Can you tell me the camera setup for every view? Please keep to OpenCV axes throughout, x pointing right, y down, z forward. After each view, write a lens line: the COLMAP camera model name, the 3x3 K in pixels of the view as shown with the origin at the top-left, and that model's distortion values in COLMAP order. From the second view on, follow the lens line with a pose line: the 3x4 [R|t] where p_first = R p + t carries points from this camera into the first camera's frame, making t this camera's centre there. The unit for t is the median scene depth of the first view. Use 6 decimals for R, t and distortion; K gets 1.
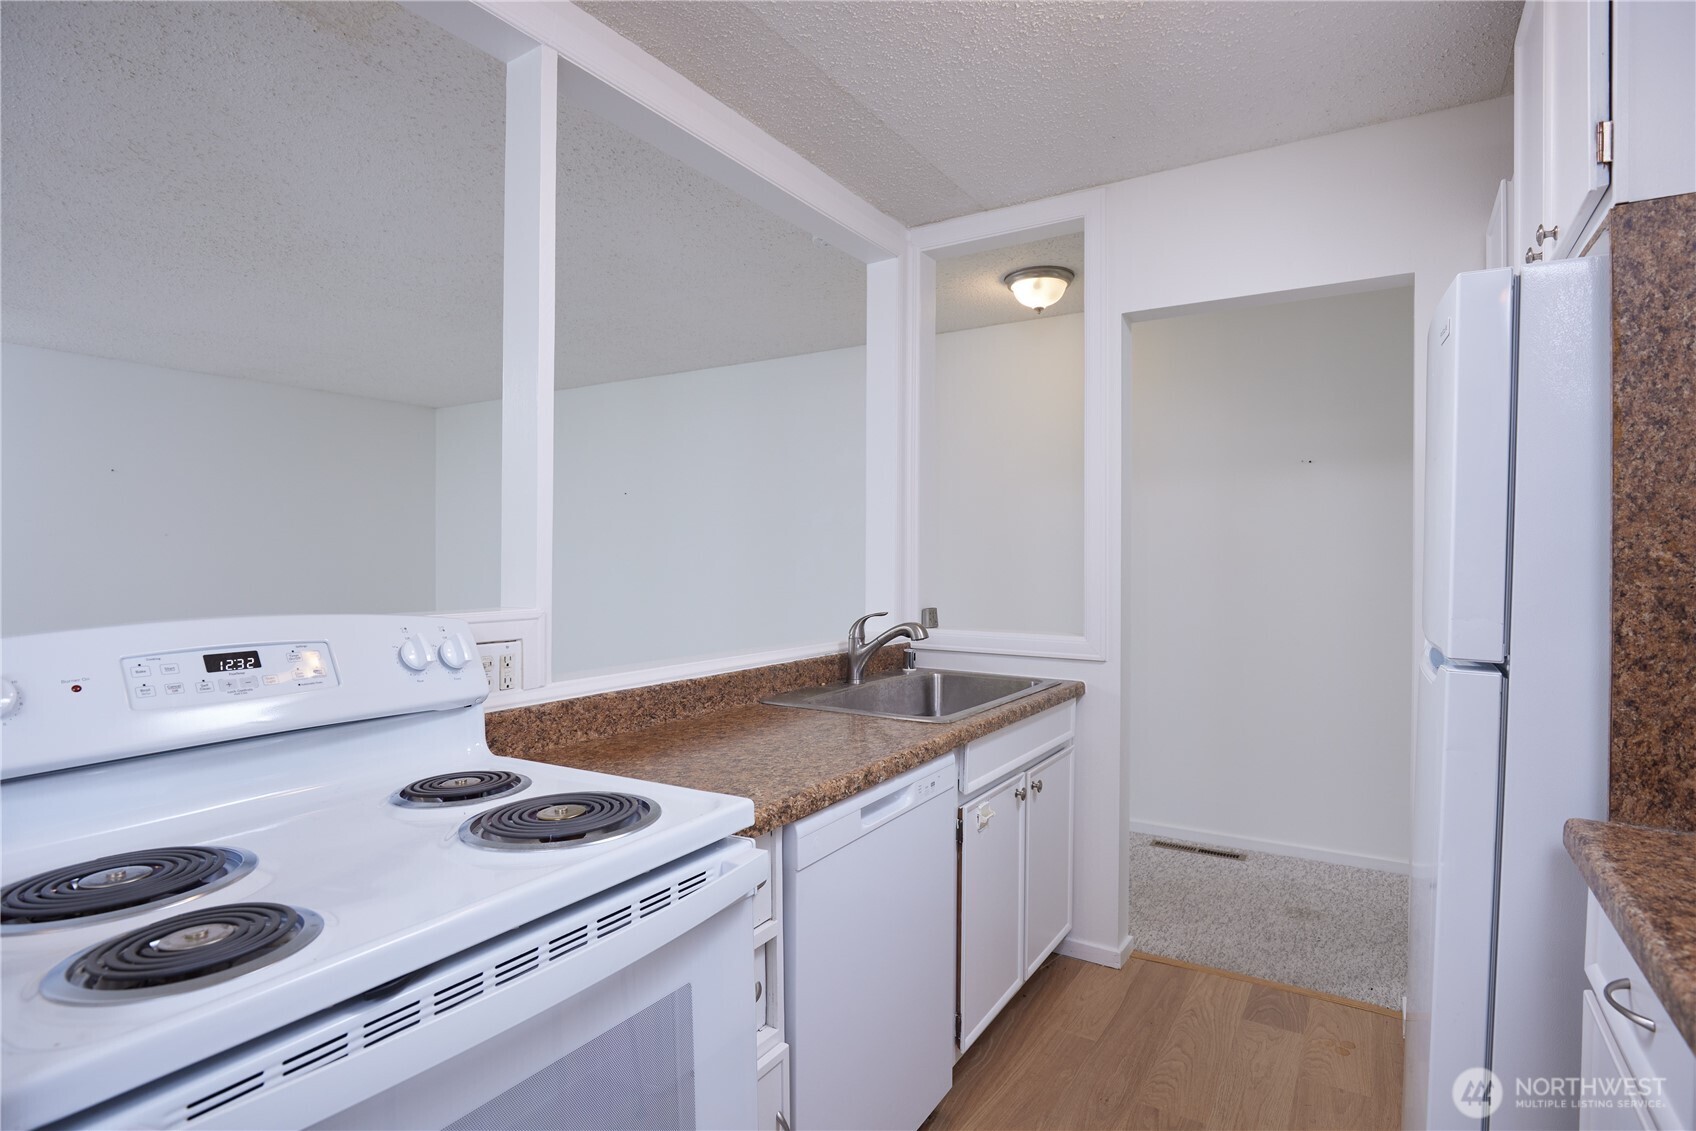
lens RADIAL K [[853.9, 0, 853.1], [0, 853.9, 561.6], [0, 0, 1]] dist [-0.025231, 0.001172]
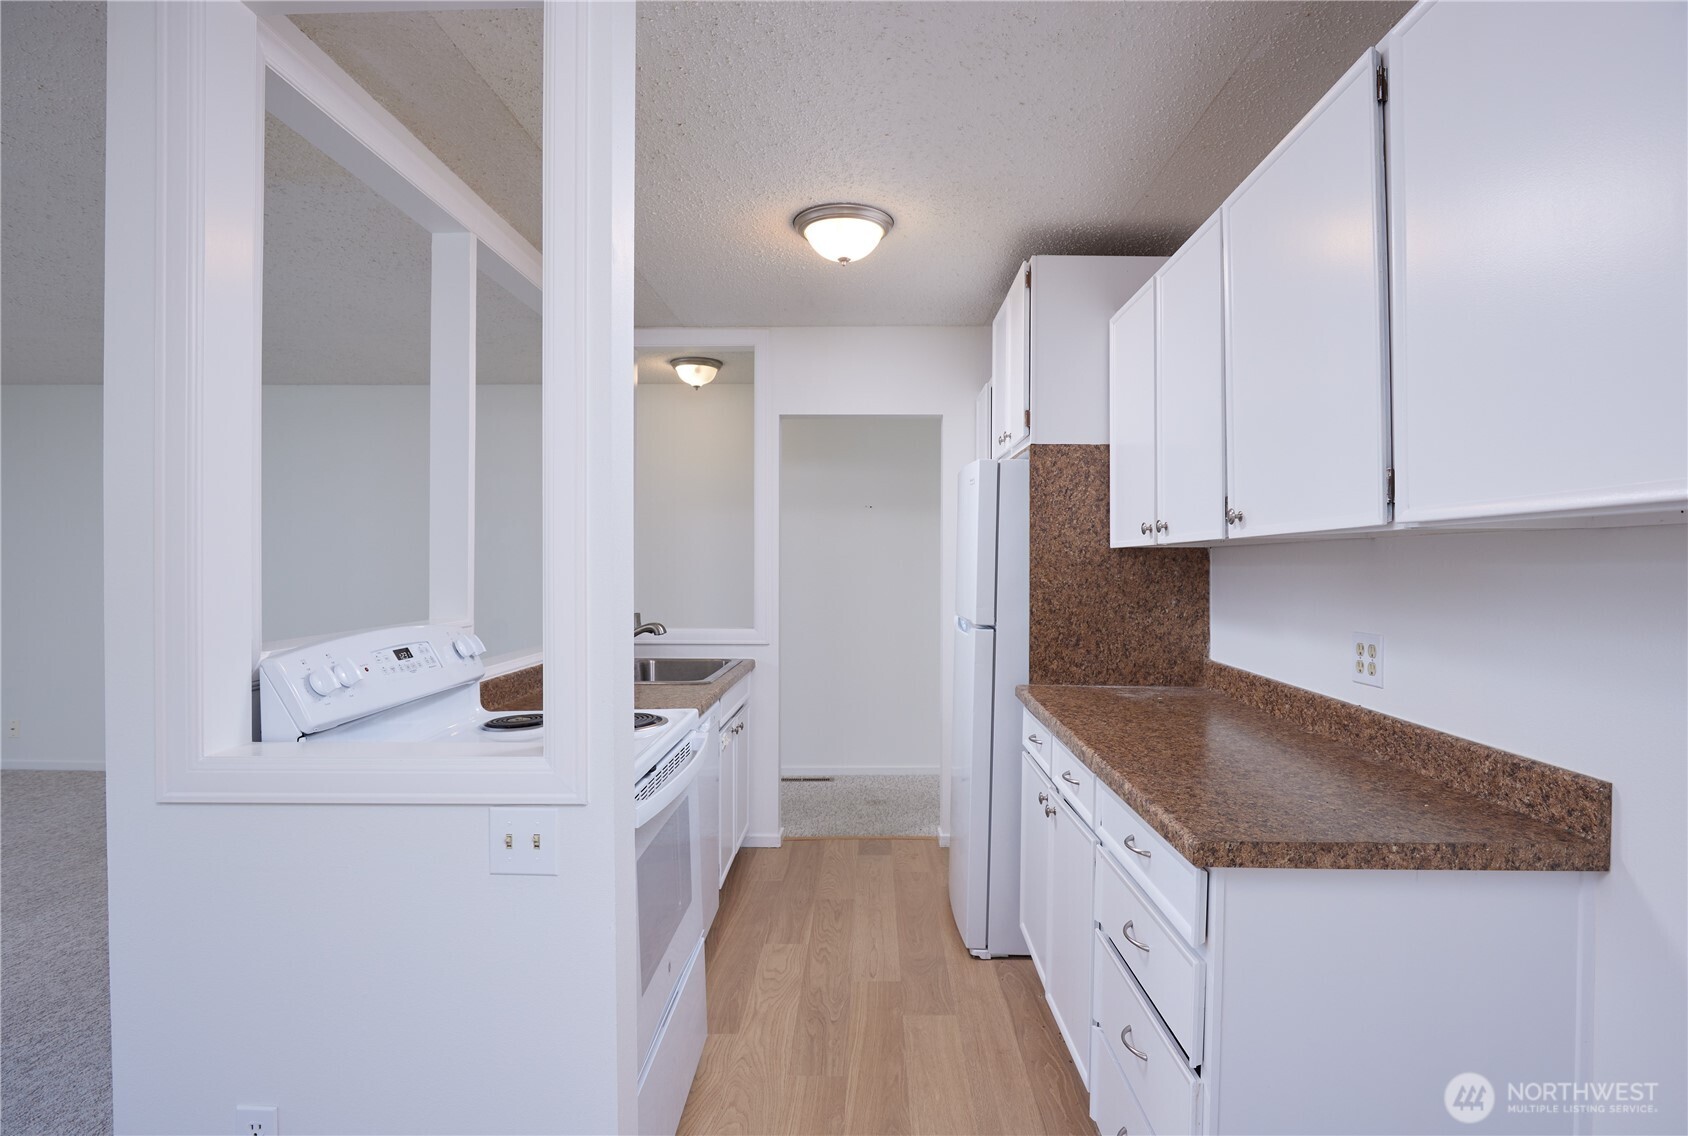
lens RADIAL K [[877.5, 0, 868.7], [0, 877.5, 562.8], [0, 0, 1]] dist [-0.026026, 0.001284]
pose [[0.848422, -0.001969, 0.529317, -0.405226], [0.003378, 0.999993, -0.001695, -0.025832], [-0.529310, 0.003226, 0.848423, -0.442345]]
